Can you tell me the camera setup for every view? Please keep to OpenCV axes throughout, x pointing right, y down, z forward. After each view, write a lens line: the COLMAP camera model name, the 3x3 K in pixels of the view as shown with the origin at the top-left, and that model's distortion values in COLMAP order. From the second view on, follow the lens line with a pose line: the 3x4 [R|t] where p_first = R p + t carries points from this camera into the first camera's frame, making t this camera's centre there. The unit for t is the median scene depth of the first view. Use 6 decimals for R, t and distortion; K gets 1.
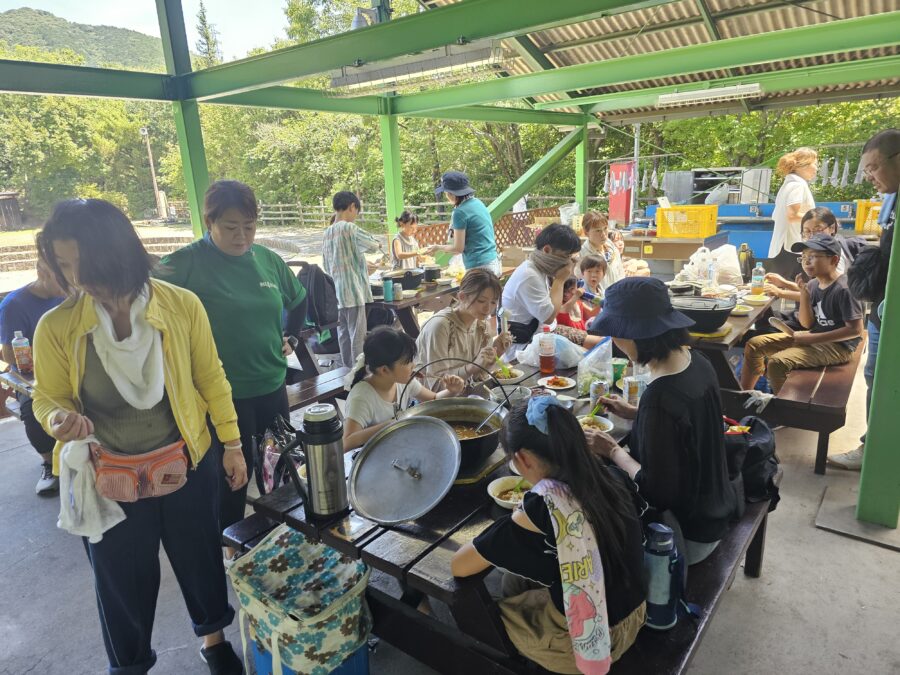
lens RADIAL K [[606.1, 0, 451.8], [0, 606.1, 334.5], [0, 0, 1]] dist [0.045061, -0.035825]
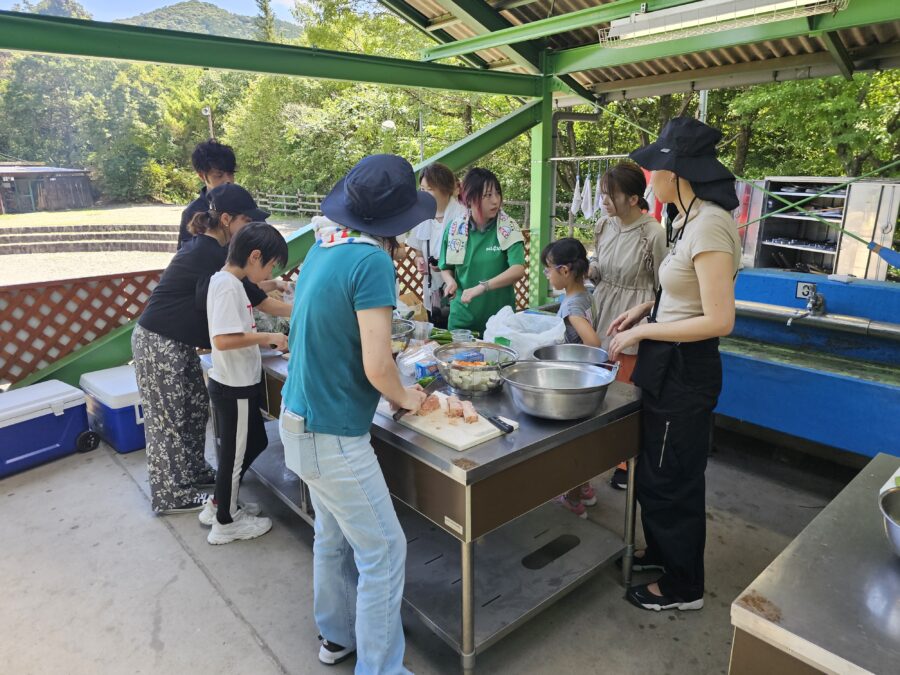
lens RADIAL K [[606.1, 0, 449.7], [0, 606.1, 331.2], [0, 0, 1]] dist [0.045061, -0.035825]
pose [[0.978442, 0.088679, -0.186512, 0.082776], [-0.087050, 0.996060, 0.016920, -0.038786], [0.187278, -0.000320, 0.982307, 0.131384]]
